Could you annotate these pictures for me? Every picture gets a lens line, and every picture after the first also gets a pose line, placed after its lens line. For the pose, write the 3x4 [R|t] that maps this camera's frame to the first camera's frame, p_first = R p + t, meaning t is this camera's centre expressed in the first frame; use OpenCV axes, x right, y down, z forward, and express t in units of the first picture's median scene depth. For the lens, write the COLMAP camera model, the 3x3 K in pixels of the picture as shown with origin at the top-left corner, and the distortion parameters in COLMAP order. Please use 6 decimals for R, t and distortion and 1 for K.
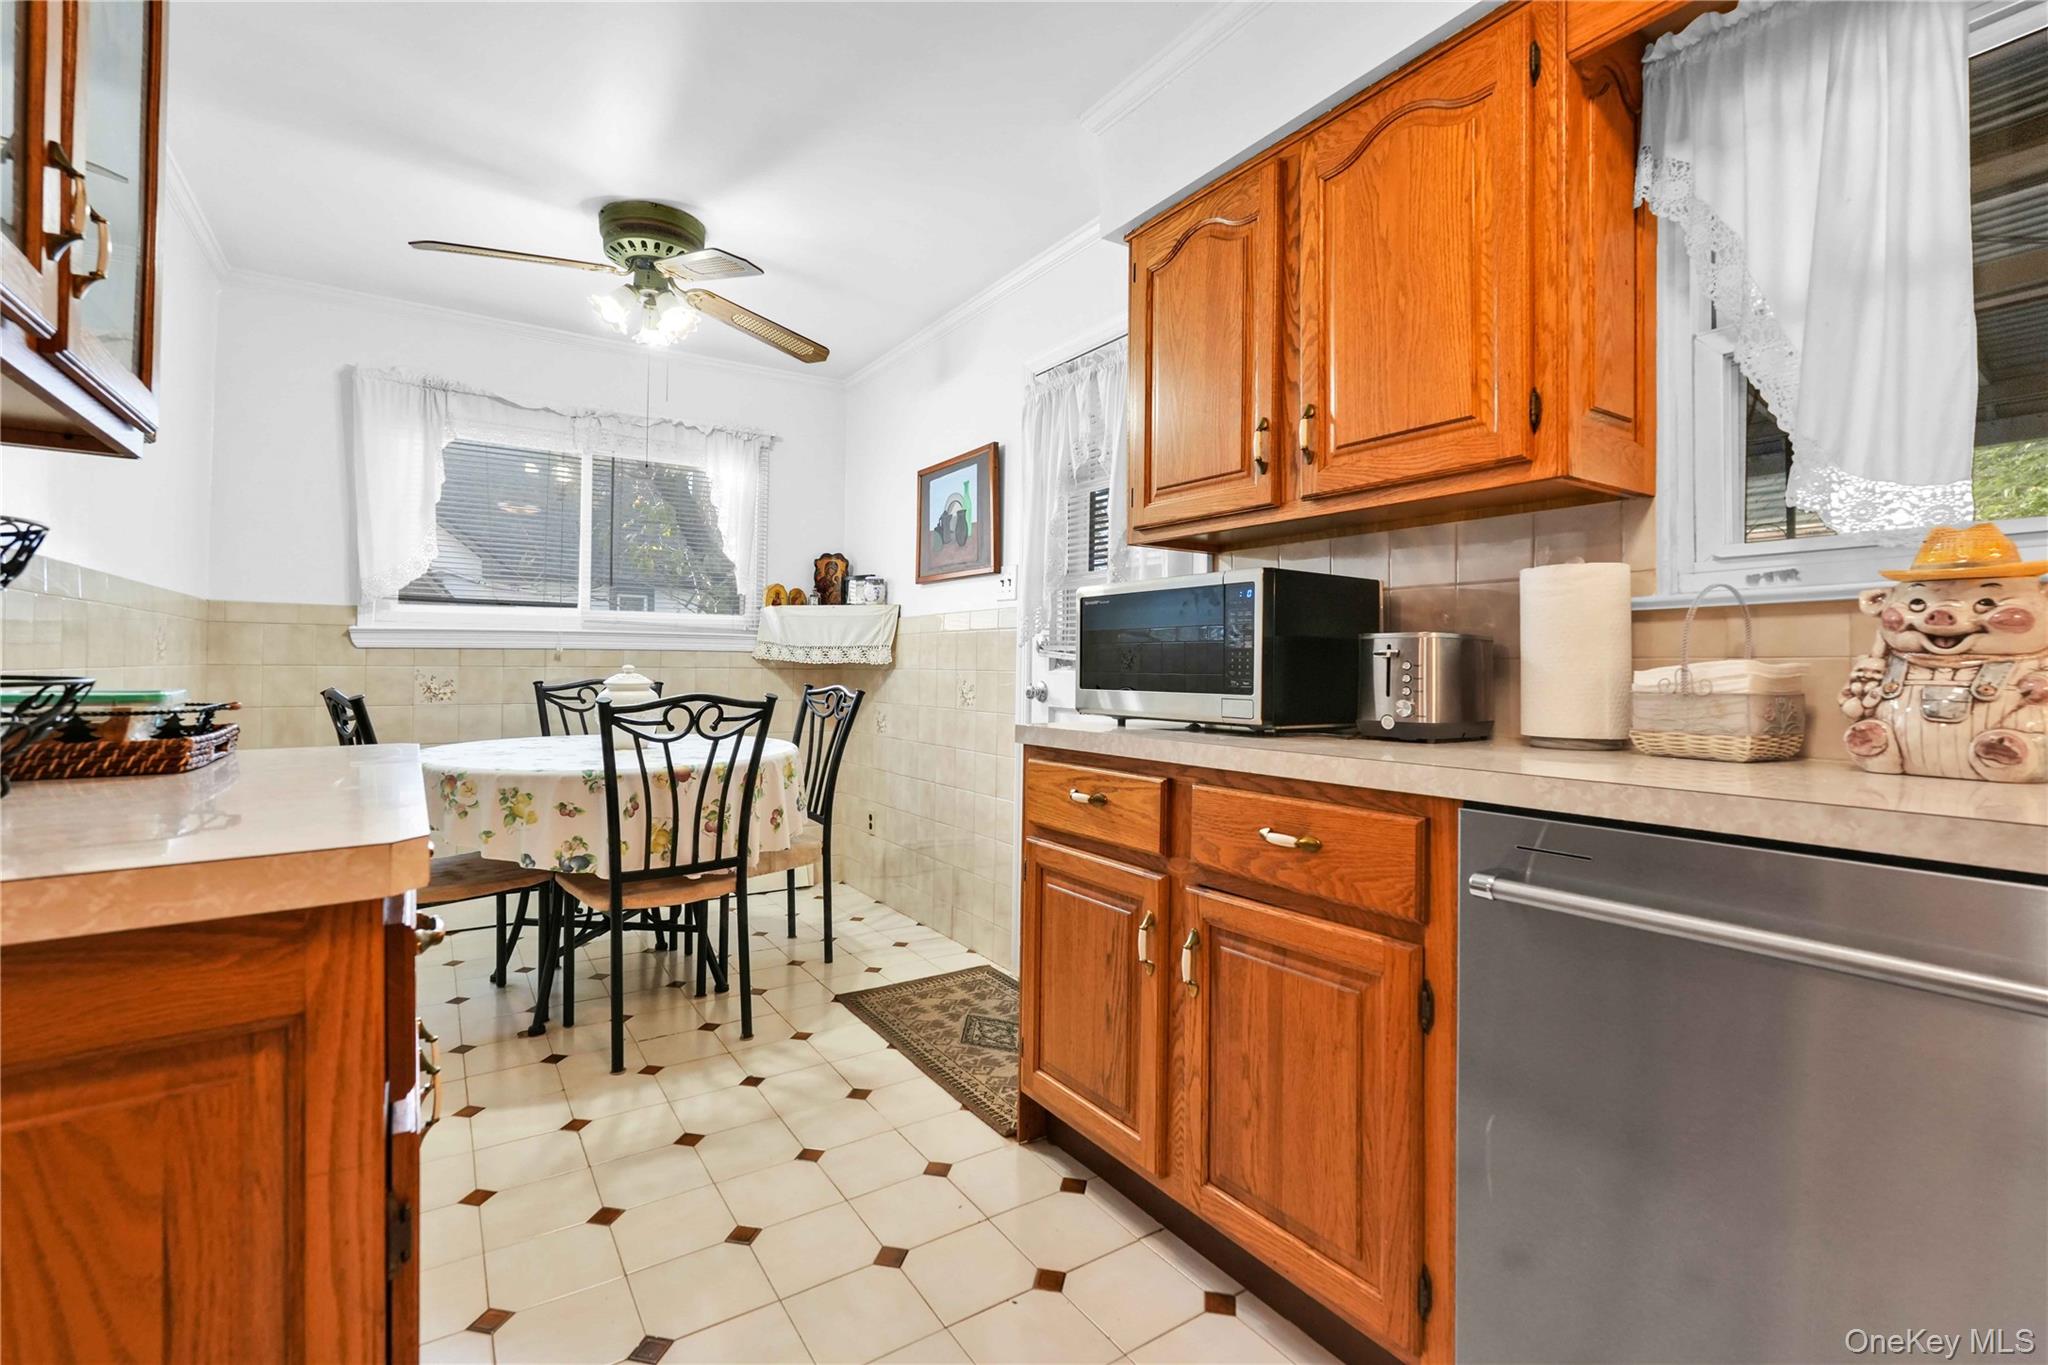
lens RADIAL K [[909.6, 0, 1015.4], [0, 909.6, 652.1], [0, 0, 1]] dist [-0.010282, 0.002731]
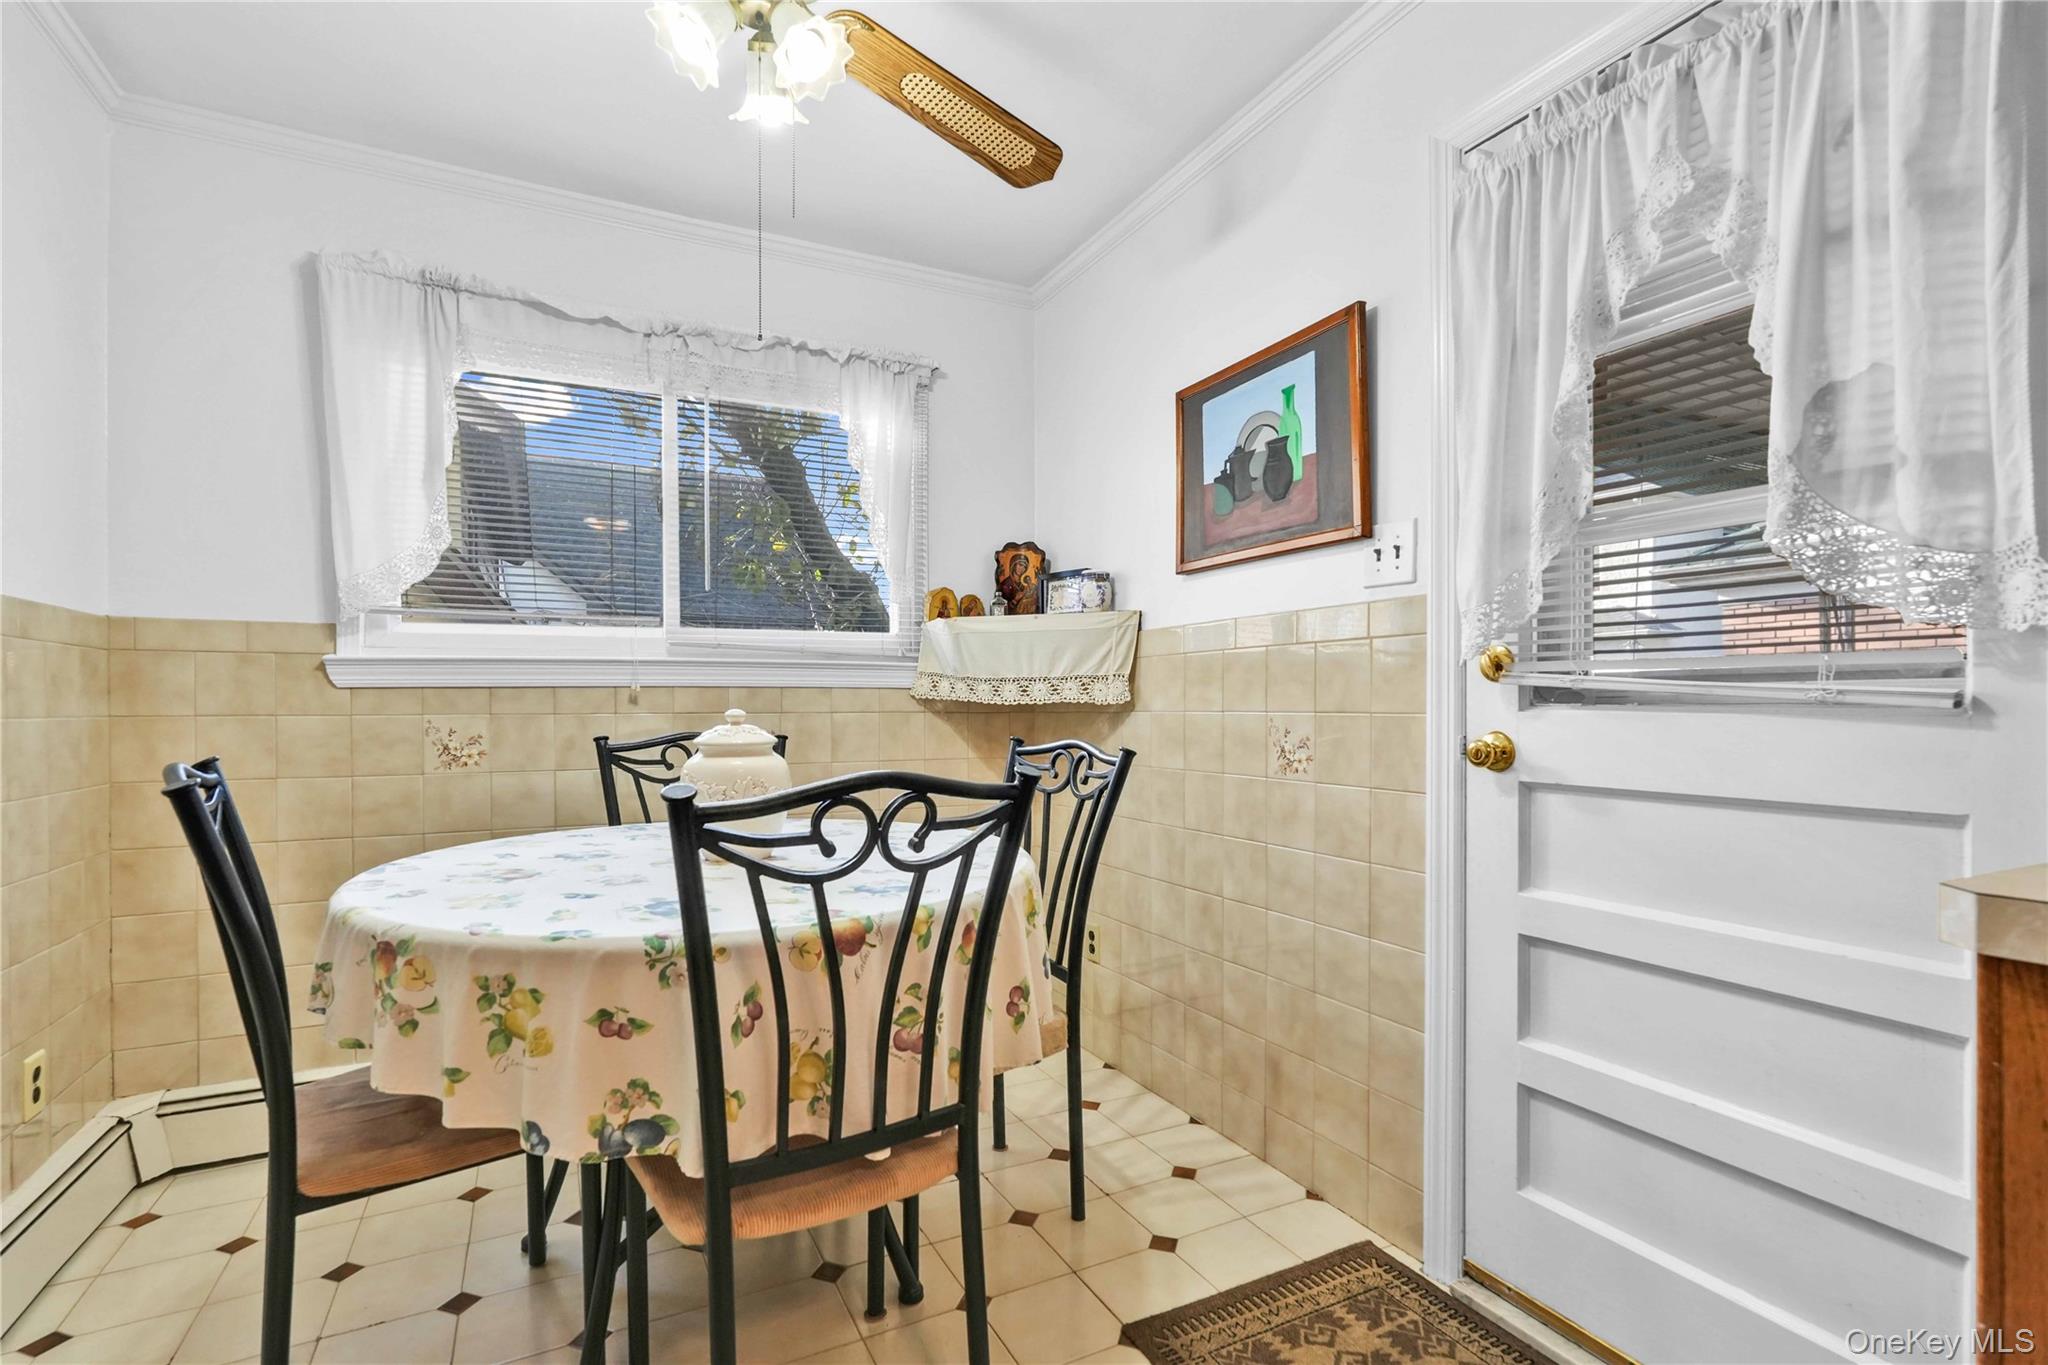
lens RADIAL K [[909.6, 0, 1007.1], [0, 909.6, 718.7], [0, 0, 1]] dist [-0.010282, 0.002731]
pose [[0.993482, -0.009837, -0.113566, -0.170880], [0.013137, 0.999512, 0.028347, 0.005325], [0.113232, -0.029654, 0.993126, 0.402786]]
